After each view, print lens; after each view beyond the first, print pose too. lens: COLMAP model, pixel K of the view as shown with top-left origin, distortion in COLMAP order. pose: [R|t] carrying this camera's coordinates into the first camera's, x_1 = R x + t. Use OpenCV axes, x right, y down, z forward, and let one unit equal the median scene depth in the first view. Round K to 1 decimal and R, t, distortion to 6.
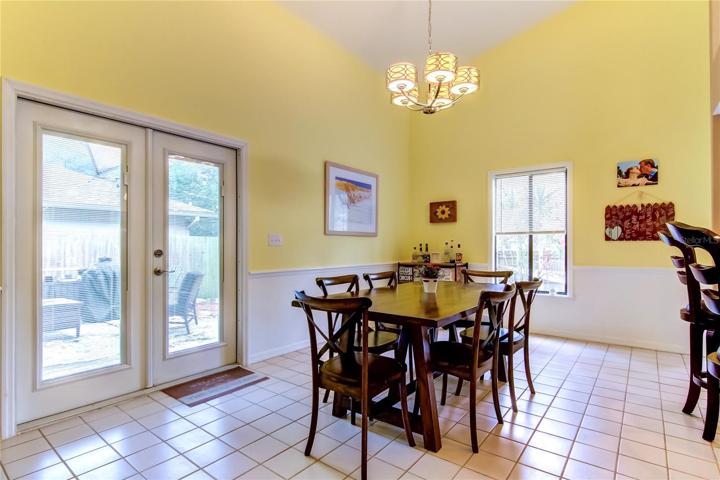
lens RADIAL K [[364.4, 0, 361.7], [0, 364.4, 245.8], [0, 0, 1]] dist [-0.001021, -0.000503]
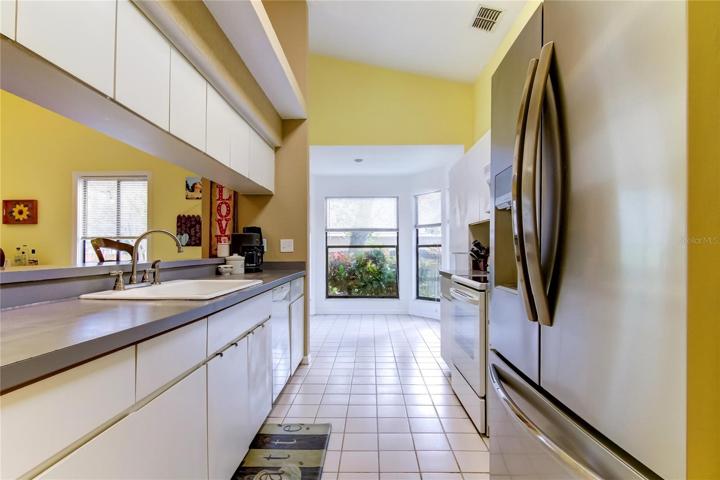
lens RADIAL K [[364.4, 0, 361.7], [0, 364.4, 245.8], [0, 0, 1]] dist [-0.001021, -0.000503]
pose [[0.795819, 0.003022, 0.605527, 0.389461], [0.002153, 0.999967, -0.007820, -0.005086], [-0.605531, 0.007527, 0.795786, -0.195314]]
